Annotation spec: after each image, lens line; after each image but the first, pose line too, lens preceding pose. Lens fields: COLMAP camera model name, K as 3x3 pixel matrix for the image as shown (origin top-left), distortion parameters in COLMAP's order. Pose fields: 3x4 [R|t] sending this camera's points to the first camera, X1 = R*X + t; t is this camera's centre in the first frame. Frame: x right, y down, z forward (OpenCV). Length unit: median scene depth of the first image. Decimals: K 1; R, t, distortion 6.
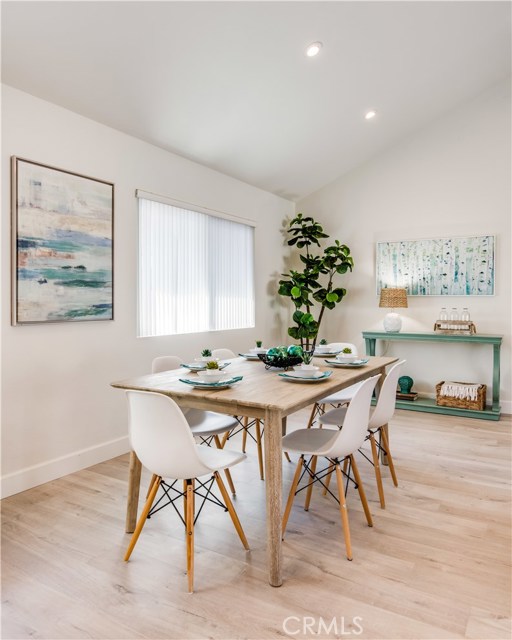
lens RADIAL K [[463.9, 0, 256.3], [0, 463.9, 305.0], [0, 0, 1]] dist [0.004002, -0.005751]
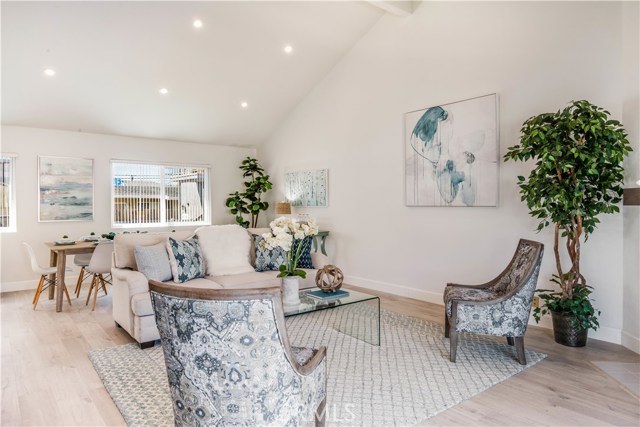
lens RADIAL K [[406.0, 0, 319.5], [0, 406.0, 204.4], [0, 0, 1]] dist [-0.015331, -0.001171]
pose [[0.941068, -0.006308, -0.338158, 1.368008], [0.002483, 0.999928, -0.011745, -0.016757], [0.338208, 0.010213, 0.941016, -0.458514]]
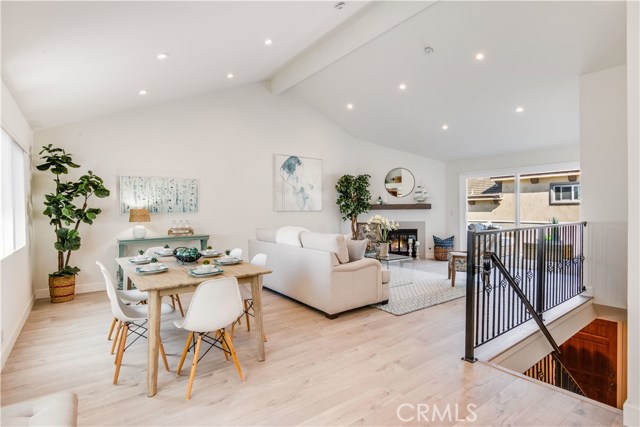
lens RADIAL K [[320.4, 0, 320.0], [0, 320.4, 213.5], [0, 0, 1]] dist [-0.002063, -0.001477]
pose [[0.377935, -0.017105, 0.925674, -0.655322], [0.019733, 0.999751, 0.010418, -0.030079], [-0.925622, 0.014329, 0.378178, 0.126664]]
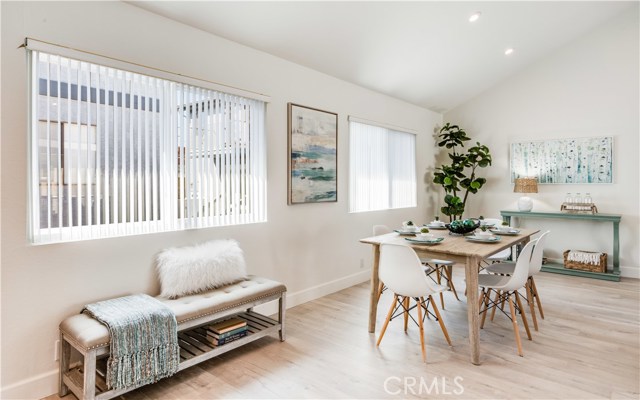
lens RADIAL K [[376.8, 0, 316.4], [0, 376.8, 180.8], [0, 0, 1]] dist [0.020919, -0.002456]
pose [[0.985300, -0.003810, -0.170792, -0.161621], [0.000770, 0.999840, -0.017864, -0.014419], [0.170832, 0.017470, 0.985145, -0.248886]]
